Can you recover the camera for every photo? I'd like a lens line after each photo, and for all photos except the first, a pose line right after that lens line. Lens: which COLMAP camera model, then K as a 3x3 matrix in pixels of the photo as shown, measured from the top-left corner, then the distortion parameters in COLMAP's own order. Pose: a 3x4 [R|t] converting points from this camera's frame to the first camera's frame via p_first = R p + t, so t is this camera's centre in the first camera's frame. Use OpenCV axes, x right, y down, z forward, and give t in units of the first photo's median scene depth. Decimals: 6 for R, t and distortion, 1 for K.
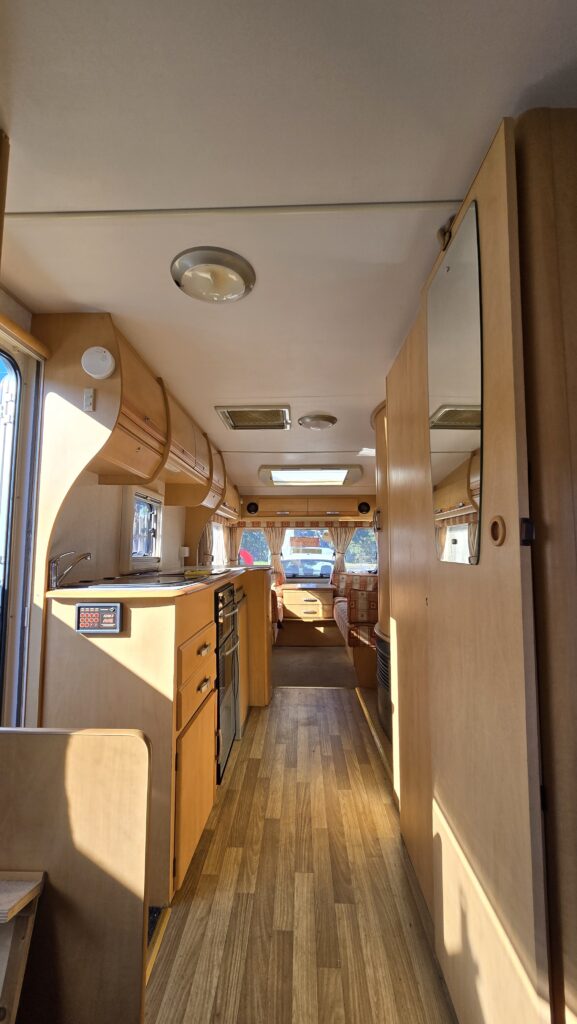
lens RADIAL K [[415.1, 0, 287.8], [0, 415.1, 512.1], [0, 0, 1]] dist [-0.001942, 0.000010]
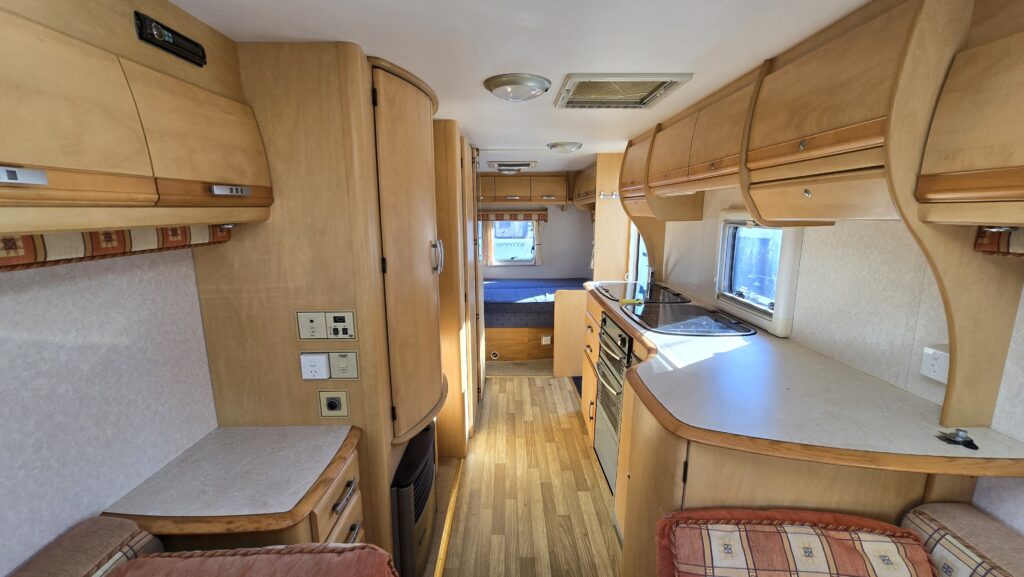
lens RADIAL K [[415.1, 0, 513.5], [0, 415.1, 286.8], [0, 0, 1]] dist [-0.001942, 0.000010]
pose [[-0.998965, 0.010045, -0.044352, 0.117473], [0.005969, 0.995824, 0.091097, 0.006746], [0.045082, 0.090738, -0.994854, 1.768195]]
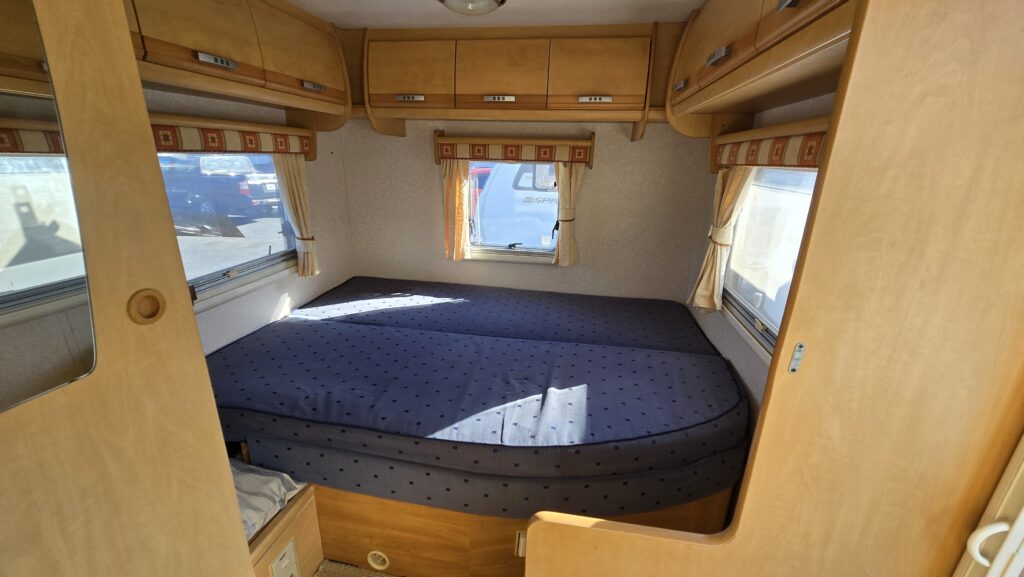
lens RADIAL K [[415.1, 0, 507.1], [0, 415.1, 292.7], [0, 0, 1]] dist [-0.001942, 0.000010]
pose [[-0.989200, -0.067963, 0.129864, -0.112755], [-0.036060, 0.971614, 0.233809, -0.071291], [-0.142068, 0.226601, -0.963571, 0.540780]]
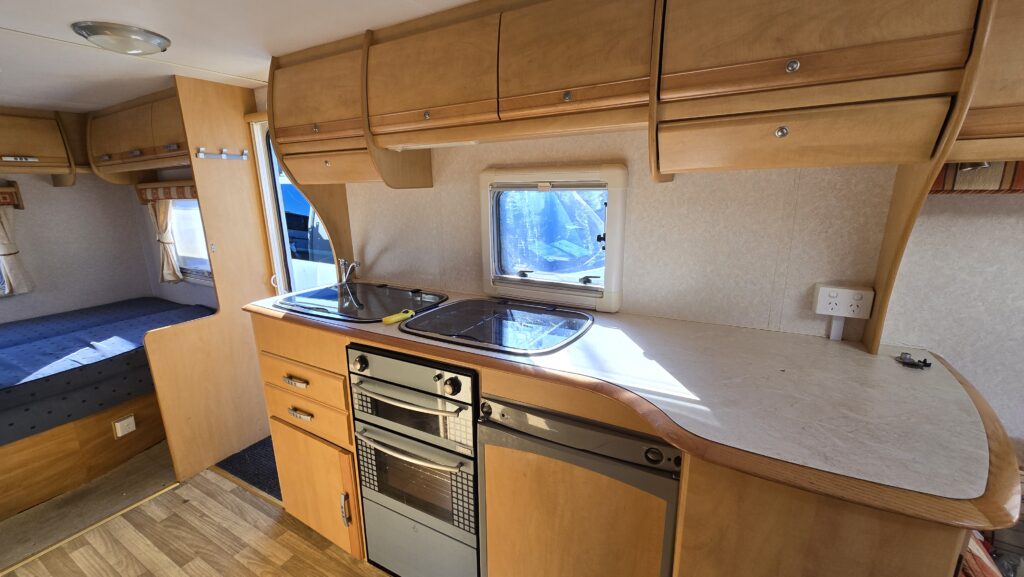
lens RADIAL K [[415.1, 0, 509.5], [0, 415.1, 288.8], [0, 0, 1]] dist [-0.001942, 0.000010]
pose [[-0.467386, 0.215031, -0.857503, 0.232680], [0.094477, 0.976562, 0.193392, -0.011291], [0.878990, 0.009374, -0.476747, 1.272286]]
